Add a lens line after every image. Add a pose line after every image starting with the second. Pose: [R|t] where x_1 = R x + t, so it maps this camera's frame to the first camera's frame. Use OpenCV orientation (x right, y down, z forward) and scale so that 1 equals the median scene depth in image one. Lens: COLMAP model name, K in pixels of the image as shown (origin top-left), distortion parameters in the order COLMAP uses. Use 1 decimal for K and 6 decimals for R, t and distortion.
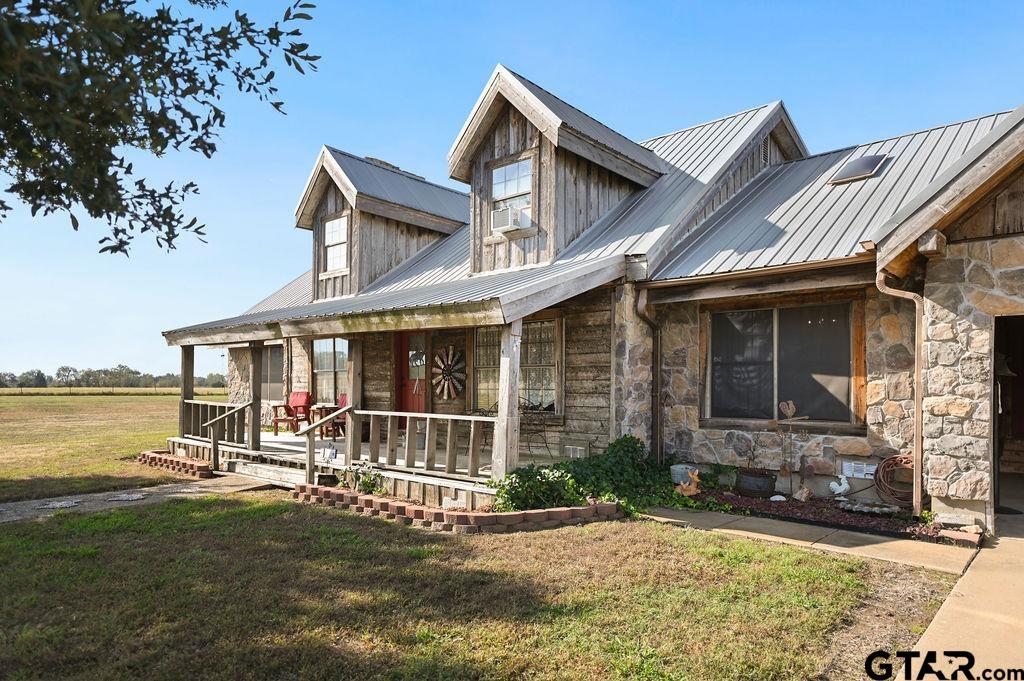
lens RADIAL K [[613.1, 0, 509.7], [0, 613.1, 382.0], [0, 0, 1]] dist [0.005060, 0.000318]
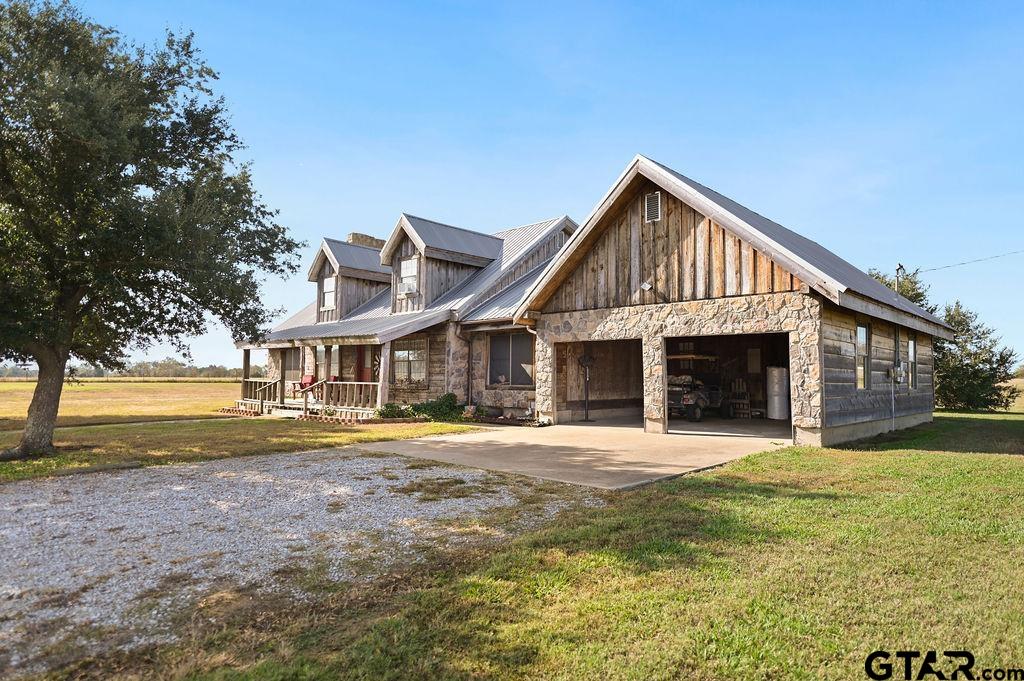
lens RADIAL K [[613.1, 0, 512.7], [0, 613.1, 338.8], [0, 0, 1]] dist [0.005060, 0.000318]
pose [[0.998987, -0.004161, -0.044802, 0.419952], [0.001639, 0.998420, -0.056176, 0.015686], [0.044965, 0.056046, 0.997415, -0.951672]]
